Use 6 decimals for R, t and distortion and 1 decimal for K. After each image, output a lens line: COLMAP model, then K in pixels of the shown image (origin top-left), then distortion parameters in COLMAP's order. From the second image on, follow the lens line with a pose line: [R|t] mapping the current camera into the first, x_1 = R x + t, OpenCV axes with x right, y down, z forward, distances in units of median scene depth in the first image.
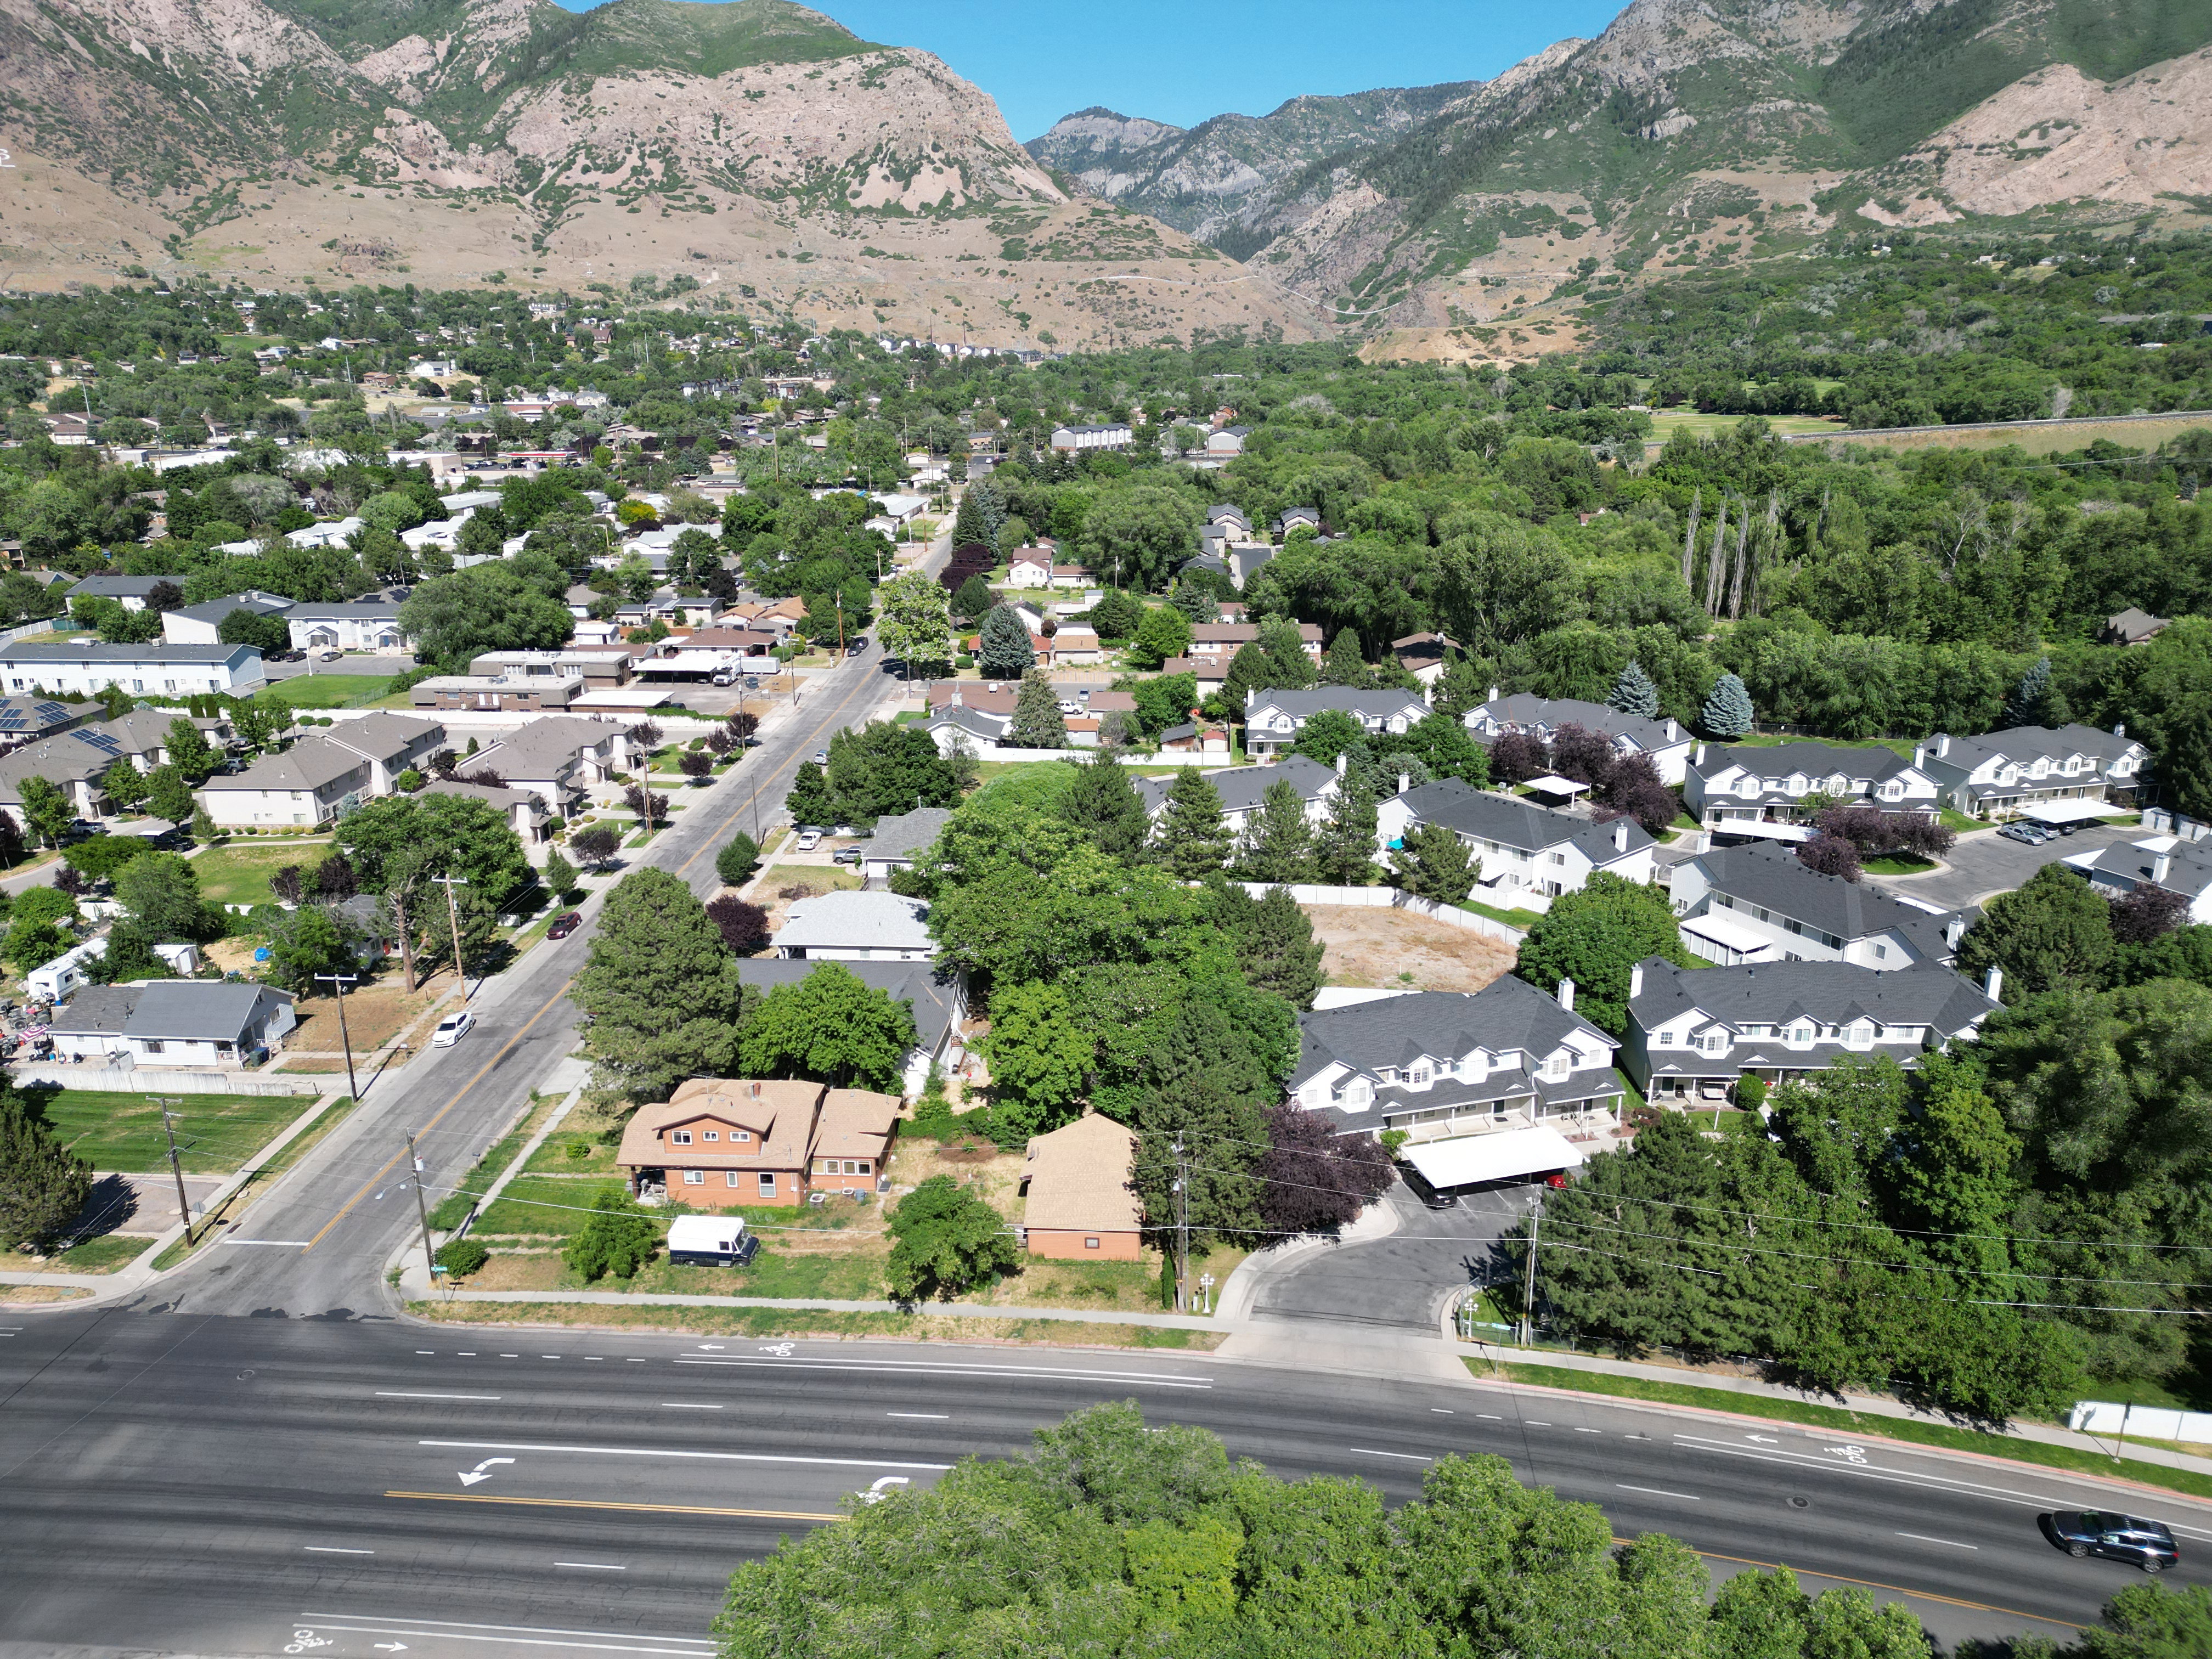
lens RADIAL K [[1542.0, 0, 1099.8], [0, 1542.0, 832.1], [0, 0, 1]] dist [0.064748, -0.059673]
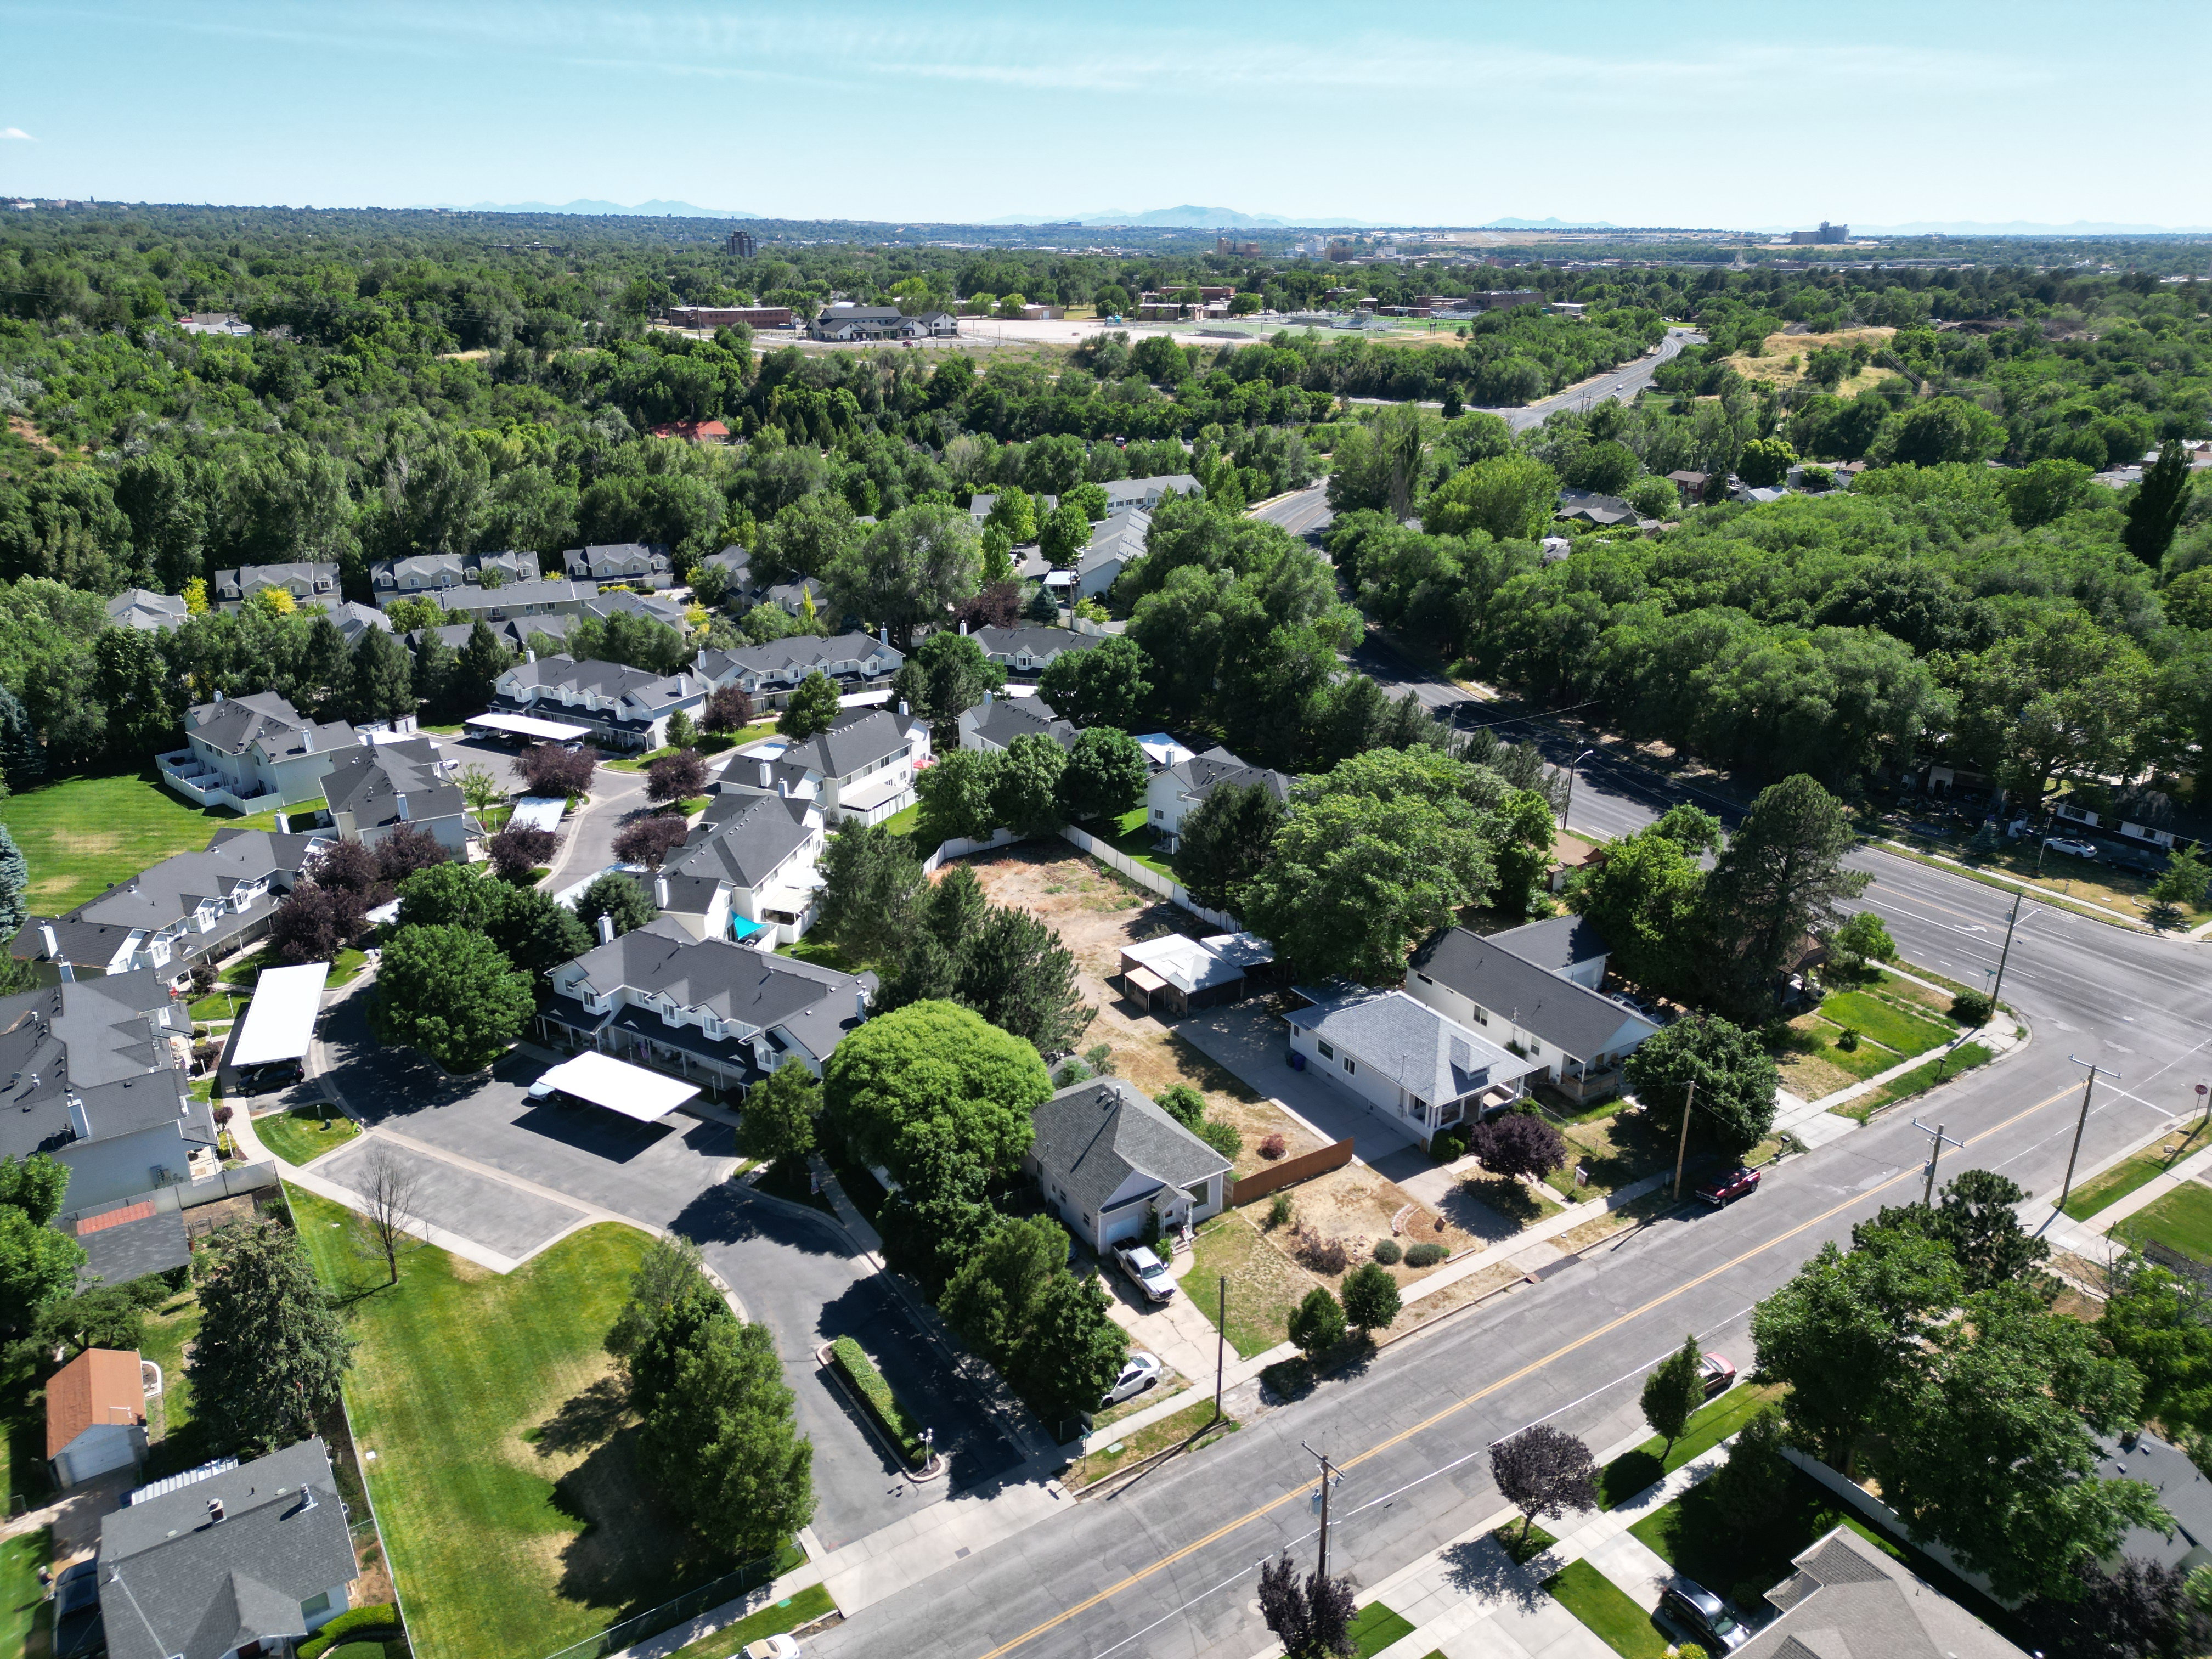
lens RADIAL K [[1542.0, 0, 1106.8], [0, 1542.0, 823.7], [0, 0, 1]] dist [0.064748, -0.059673]
pose [[-0.604403, -0.270591, 0.749318, -0.041408], [0.248292, 0.829728, 0.499902, -0.031704], [-0.756999, 0.488192, -0.434305, 0.092464]]
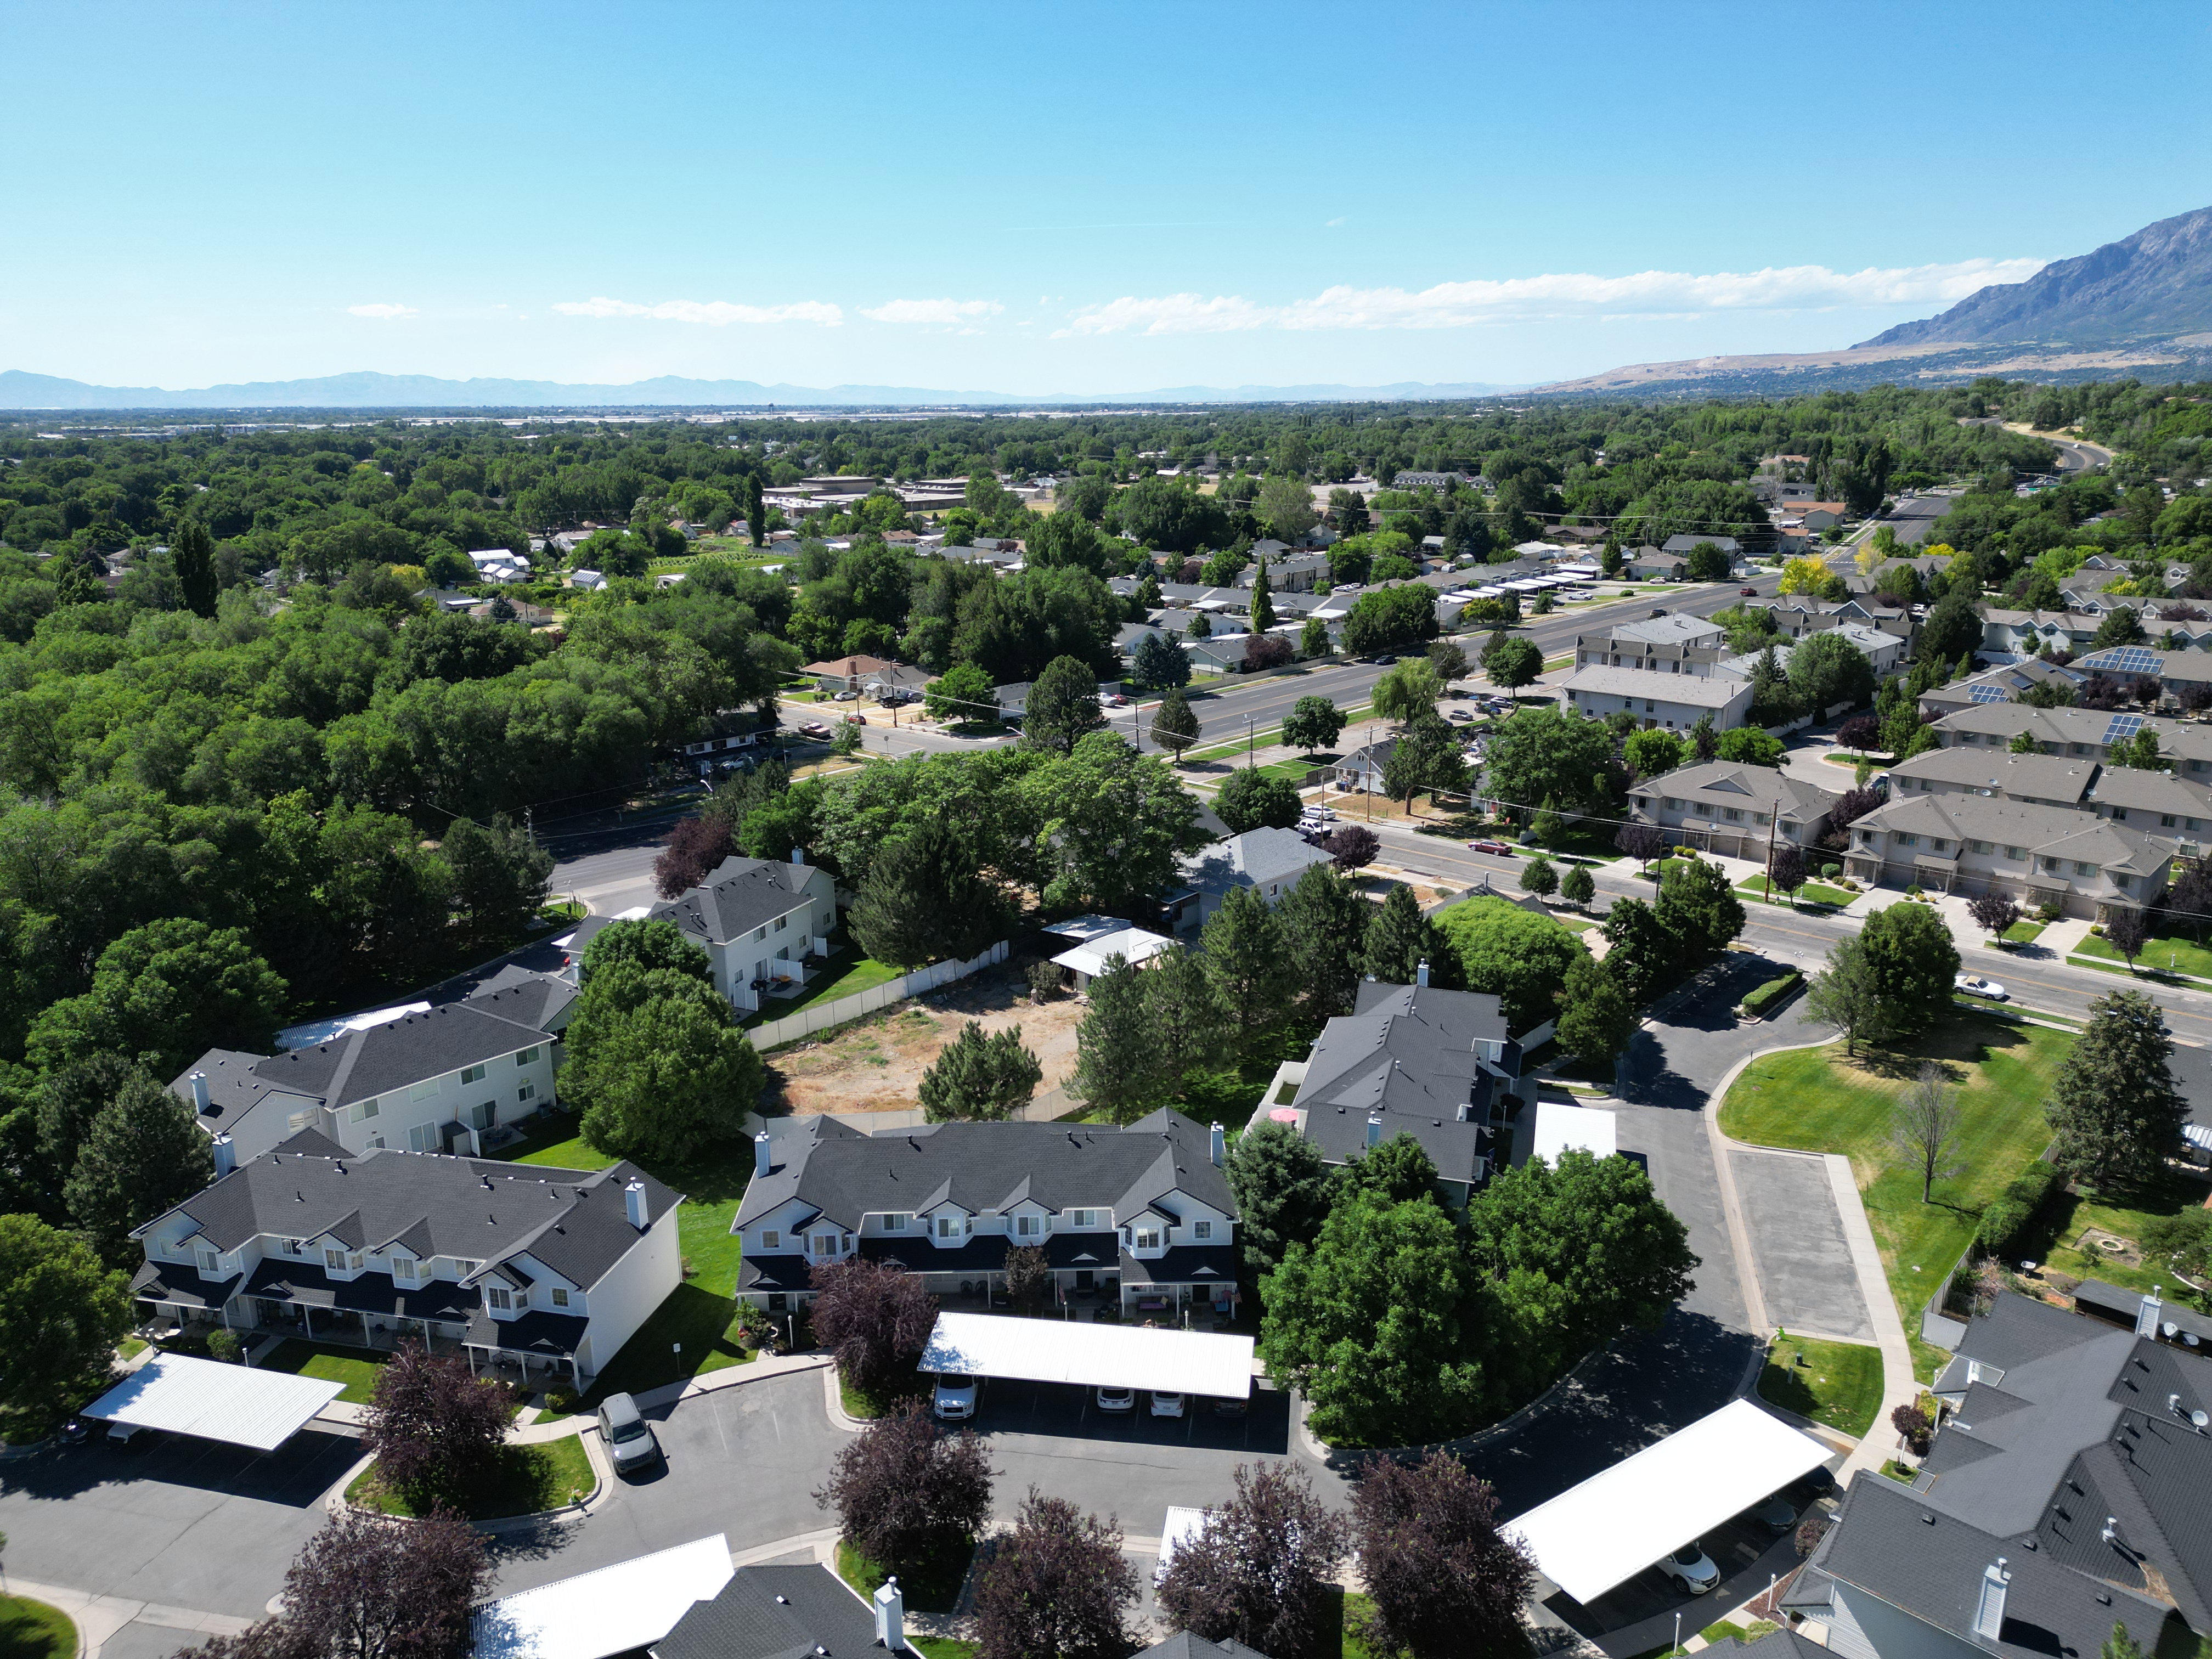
lens RADIAL K [[1542.0, 0, 1102.3], [0, 1542.0, 828.1], [0, 0, 1]] dist [0.064748, -0.059673]
pose [[-0.640196, 0.224697, -0.734616, 0.046880], [-0.215461, 0.865366, 0.452458, -0.028365], [0.737377, 0.447943, -0.505590, 0.095304]]
